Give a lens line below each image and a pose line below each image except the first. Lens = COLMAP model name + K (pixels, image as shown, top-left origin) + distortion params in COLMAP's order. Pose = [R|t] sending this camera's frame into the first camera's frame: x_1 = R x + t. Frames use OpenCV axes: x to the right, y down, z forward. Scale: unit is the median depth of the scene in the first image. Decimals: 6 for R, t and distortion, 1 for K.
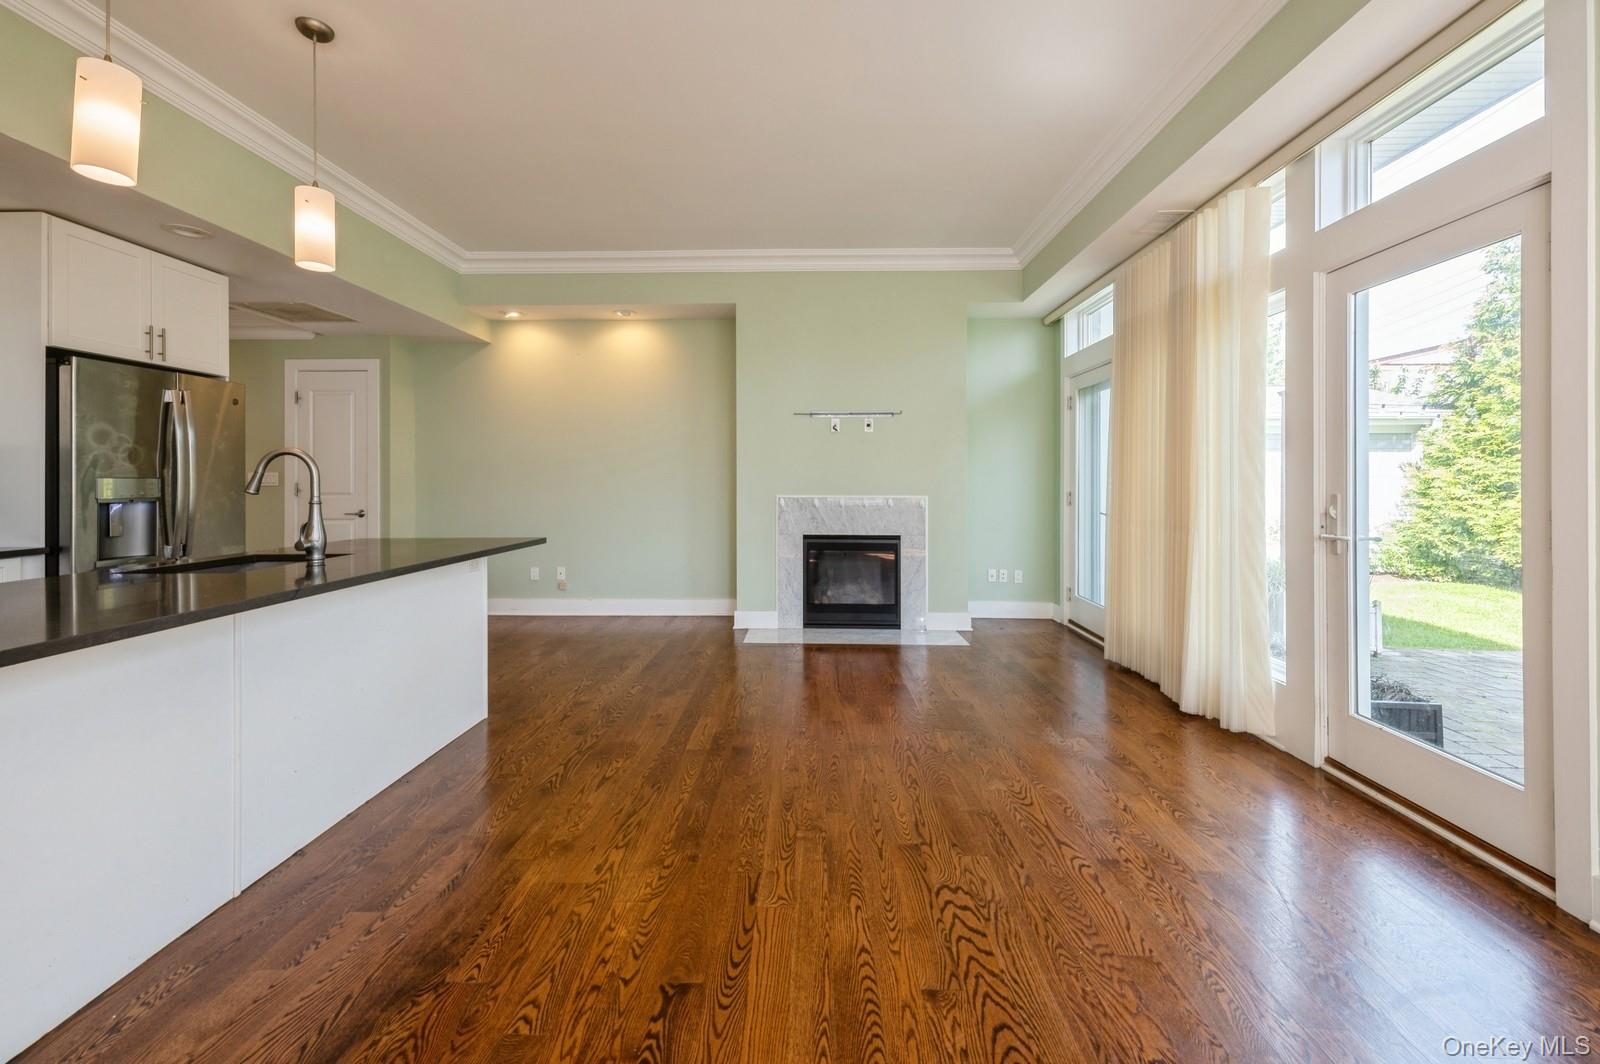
lens RADIAL K [[646.9, 0, 794.9], [0, 646.9, 481.6], [0, 0, 1]] dist [0.023077, -0.004450]
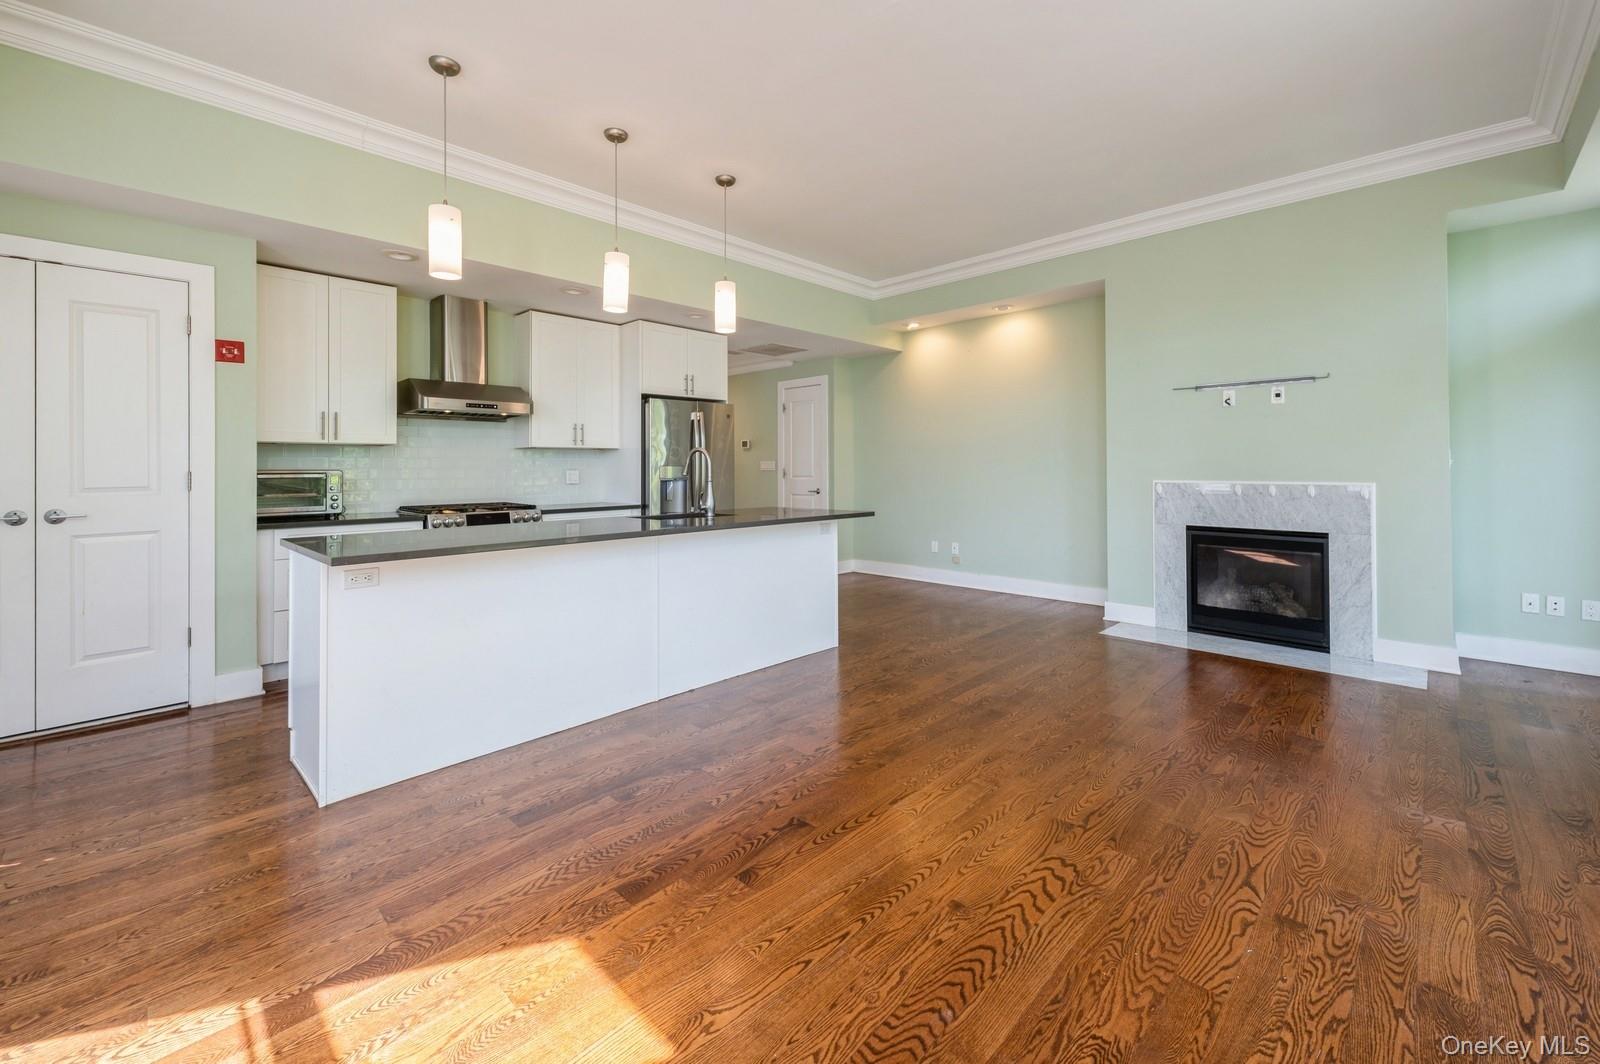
lens RADIAL K [[653.6, 0, 802.8], [0, 653.6, 465.0], [0, 0, 1]] dist [0.019053, -0.005170]
pose [[0.738472, -0.007273, -0.674244, 0.414654], [0.005959, 0.999973, -0.004260, 0.000862], [0.674257, -0.000872, 0.738496, -0.026398]]
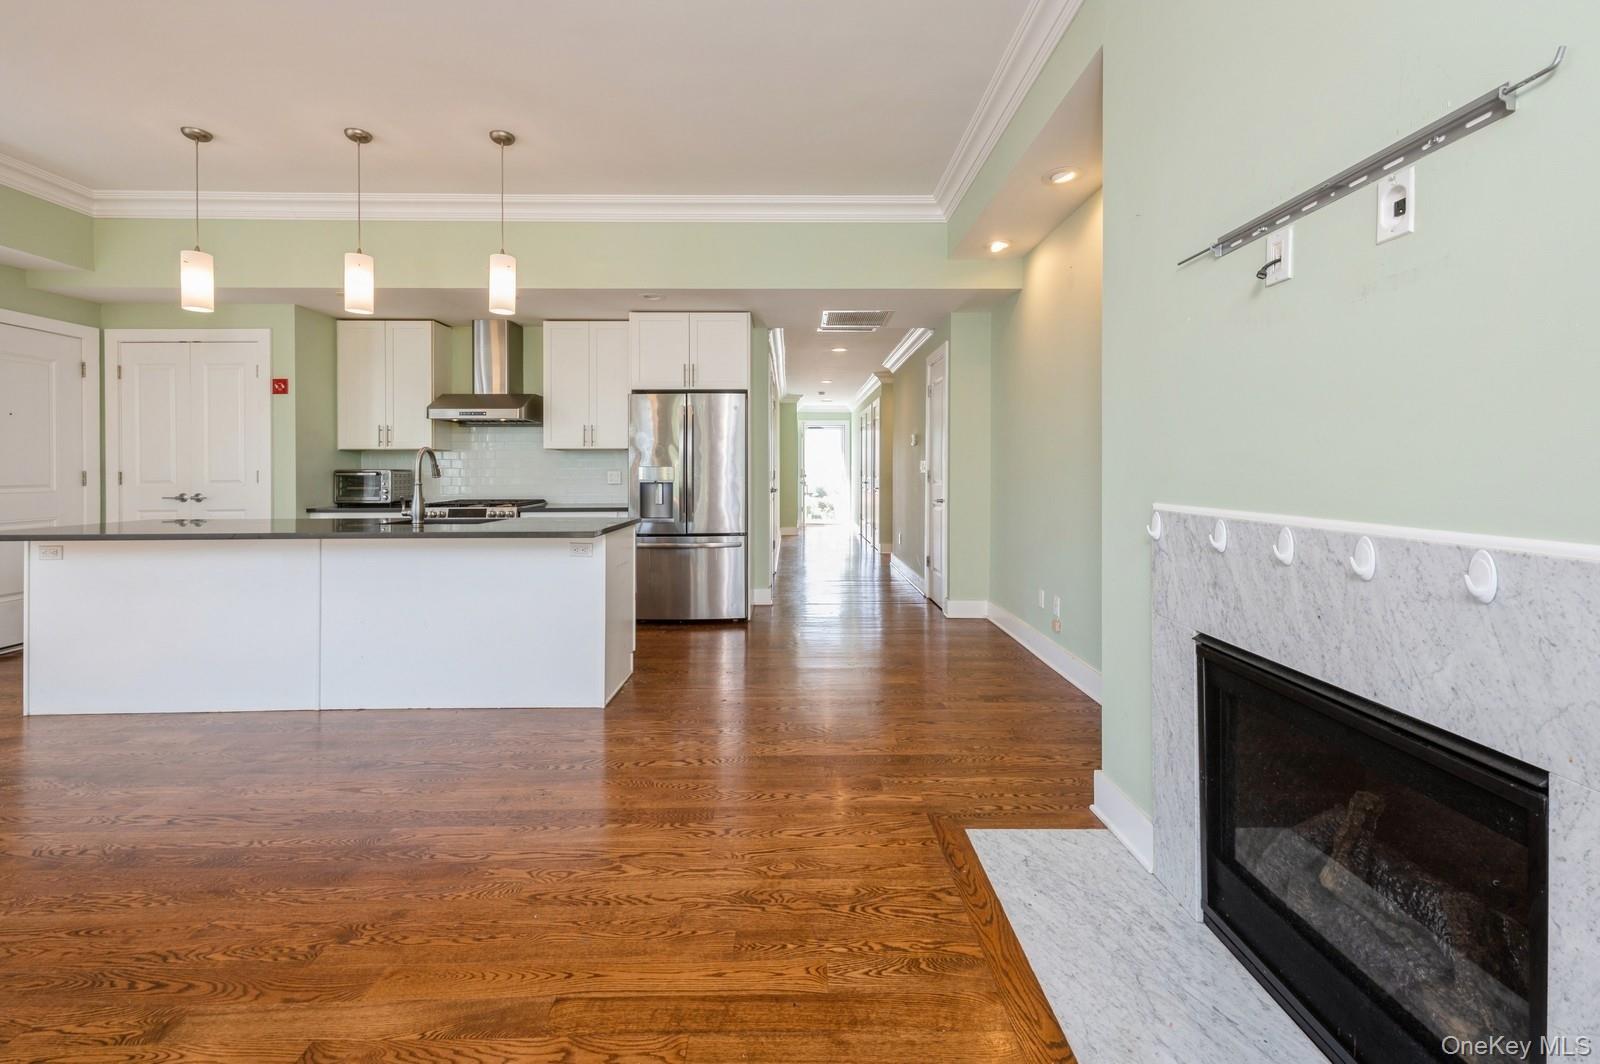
lens RADIAL K [[651.6, 0, 804.7], [0, 651.6, 472.5], [0, 0, 1]] dist [0.008952, -0.000400]
pose [[0.040668, 0.003382, -0.999167, 0.589556], [0.001589, 0.999993, 0.003450, 0.003261], [0.999171, -0.001728, 0.040662, 1.416729]]
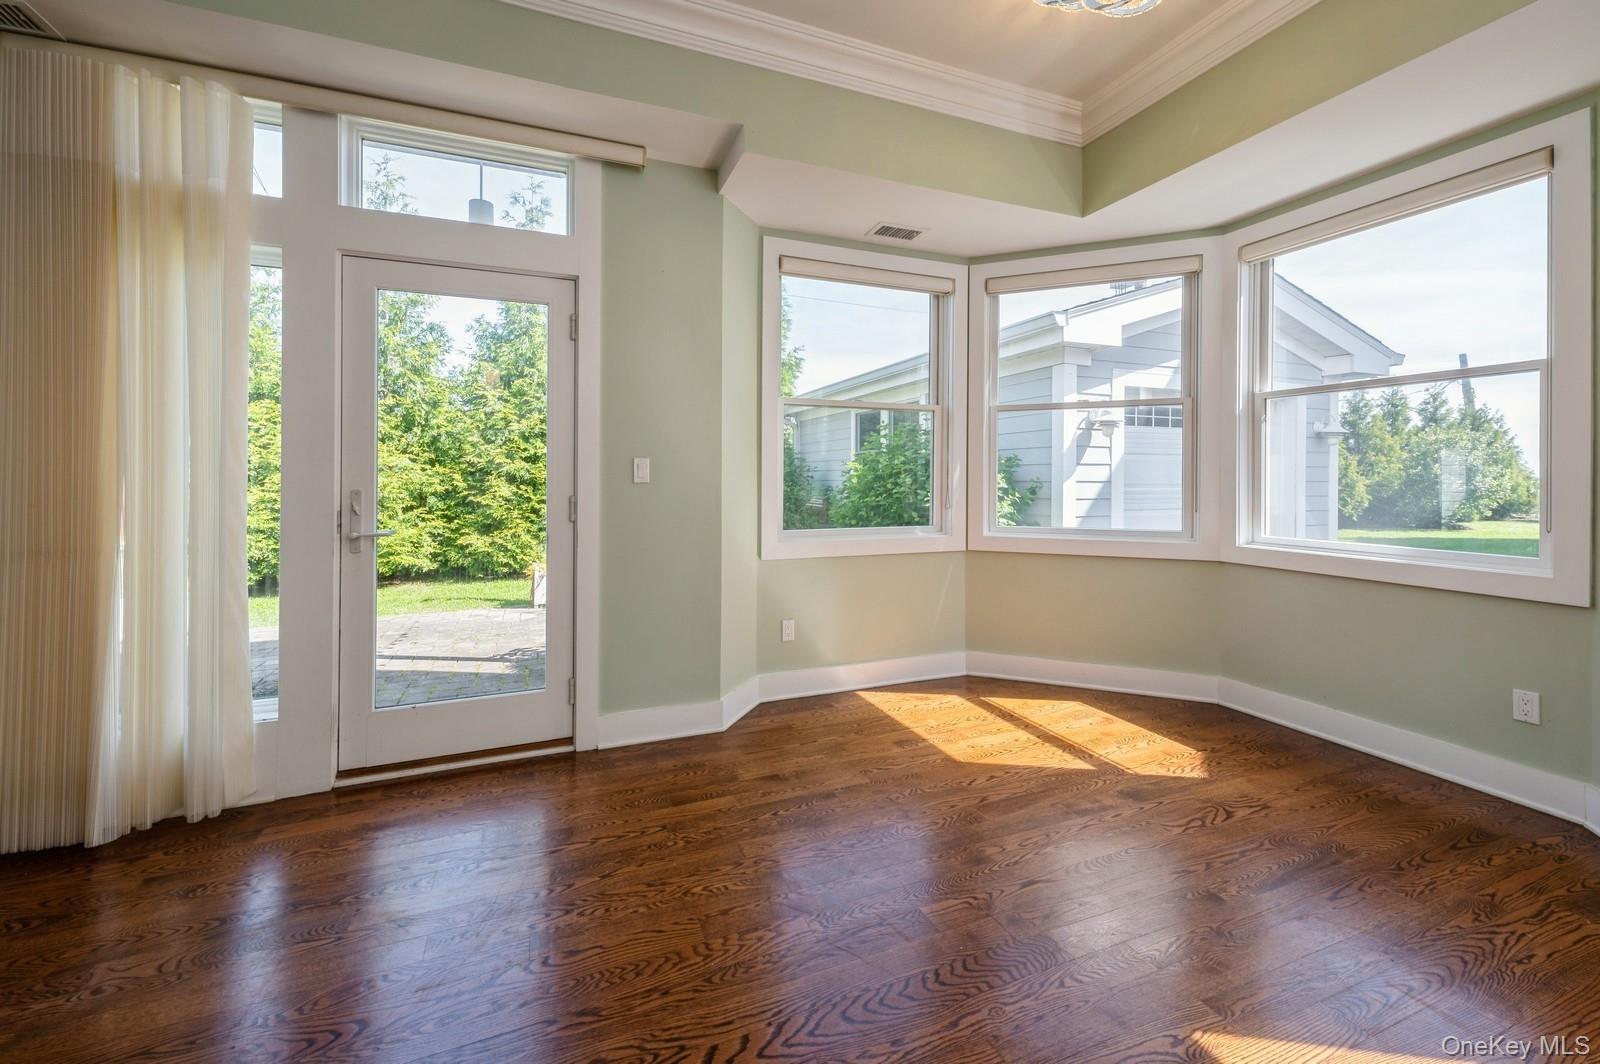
lens RADIAL K [[651.6, 0, 804.7], [0, 651.6, 472.5], [0, 0, 1]] dist [0.008952, -0.000400]
pose [[-0.403636, 0.003093, 0.914914, -0.285878], [-0.003113, 0.999984, -0.004754, -0.002711], [-0.914914, -0.004767, -0.403620, 0.716115]]
